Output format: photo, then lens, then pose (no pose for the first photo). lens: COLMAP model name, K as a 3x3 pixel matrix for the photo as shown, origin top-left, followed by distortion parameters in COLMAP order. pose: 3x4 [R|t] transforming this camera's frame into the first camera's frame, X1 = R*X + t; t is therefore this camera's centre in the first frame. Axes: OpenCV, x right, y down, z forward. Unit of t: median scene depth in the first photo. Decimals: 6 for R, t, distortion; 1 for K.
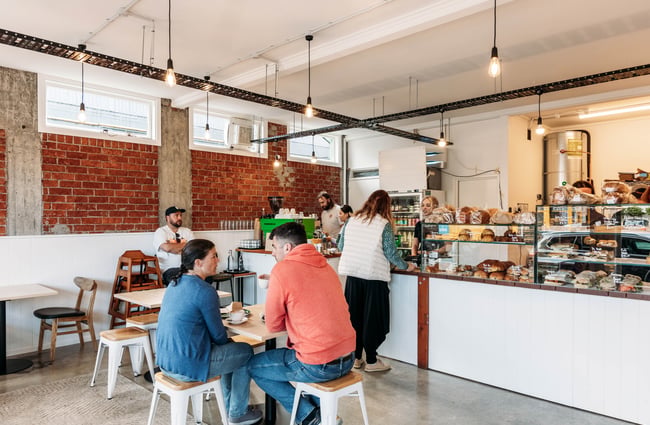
lens RADIAL K [[453.7, 0, 324.9], [0, 453.7, 220.7], [0, 0, 1]] dist [-0.001725, 0.000531]
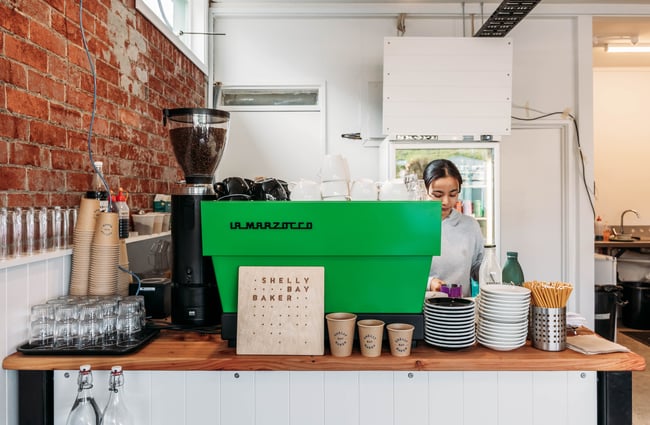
lens RADIAL K [[492.7, 0, 324.8], [0, 492.7, 195.8], [0, 0, 1]] dist [0.002496, 0.003969]
pose [[0.729528, 0.008035, 0.683904, -0.225890], [-0.000163, 0.999933, -0.011574, -0.003880], [-0.683951, 0.008332, 0.729481, 0.707837]]
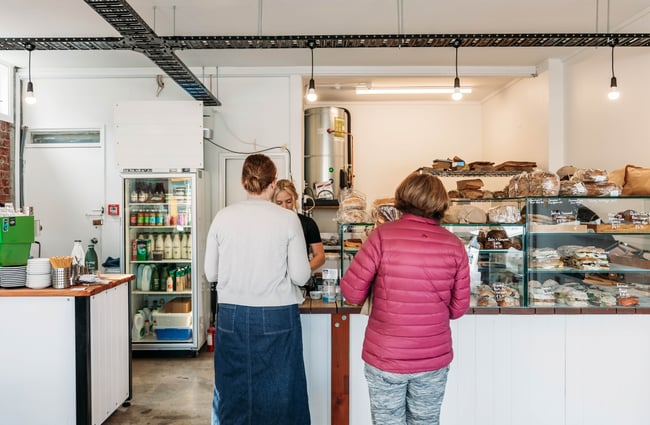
lens RADIAL K [[548.2, 0, 325.0], [0, 548.2, 212.5], [0, 0, 1]] dist [-0.012371, -0.009687]
pose [[0.728162, -0.007321, 0.685366, -0.170912], [0.007855, 0.999966, 0.002337, -0.006727], [-0.685361, 0.003682, 0.728195, 0.287270]]
